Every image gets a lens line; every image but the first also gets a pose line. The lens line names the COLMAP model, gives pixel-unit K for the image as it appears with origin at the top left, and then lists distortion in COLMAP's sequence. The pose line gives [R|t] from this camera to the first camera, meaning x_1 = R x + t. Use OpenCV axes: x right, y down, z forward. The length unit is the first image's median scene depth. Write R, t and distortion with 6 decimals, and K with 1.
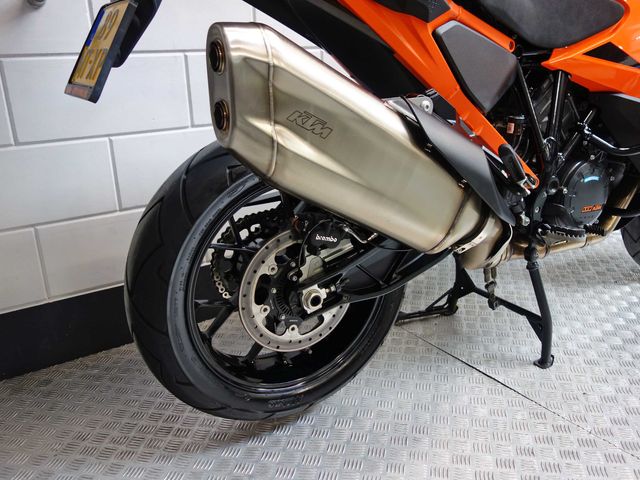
lens RADIAL K [[567.6, 0, 320.0], [0, 567.6, 240.0], [0, 0, 1]] dist [0.006578, 0.002449]
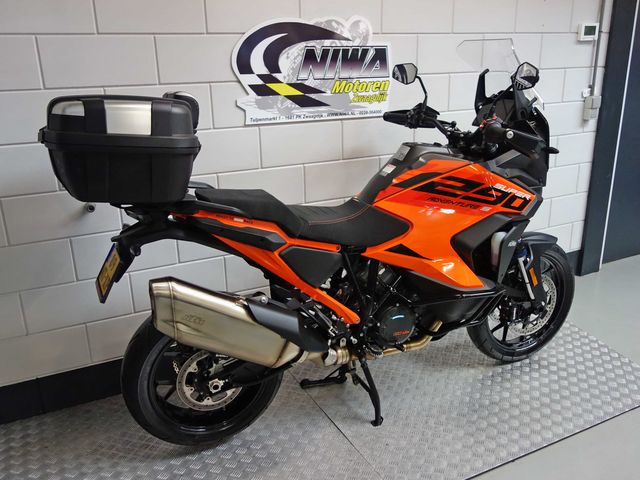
lens RADIAL K [[567.6, 0, 320.0], [0, 567.6, 240.0], [0, 0, 1]] dist [0.006578, 0.002449]
pose [[0.992136, 0.042364, -0.117780, 0.485178], [-0.043618, 0.999016, -0.008086, -0.346664], [0.117322, 0.013160, 0.993007, -0.781005]]
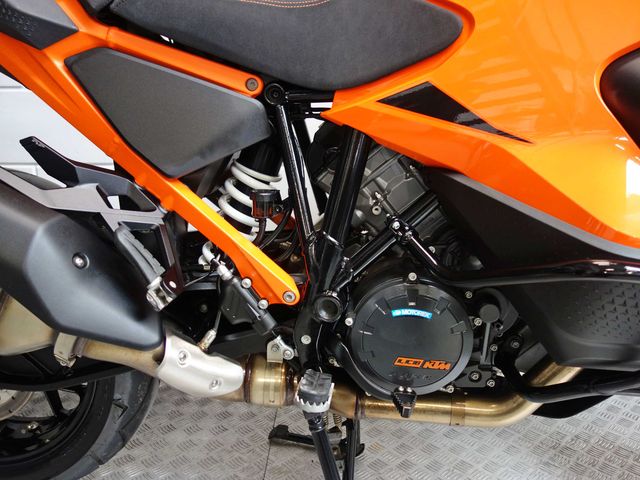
lens RADIAL K [[567.6, 0, 320.0], [0, 567.6, 240.0], [0, 0, 1]] dist [0.006578, 0.002449]
pose [[0.806243, 0.166125, -0.567780, 0.797698], [-0.205555, 0.978630, -0.005551, -0.175607], [0.554724, 0.121186, 0.823162, 0.513221]]
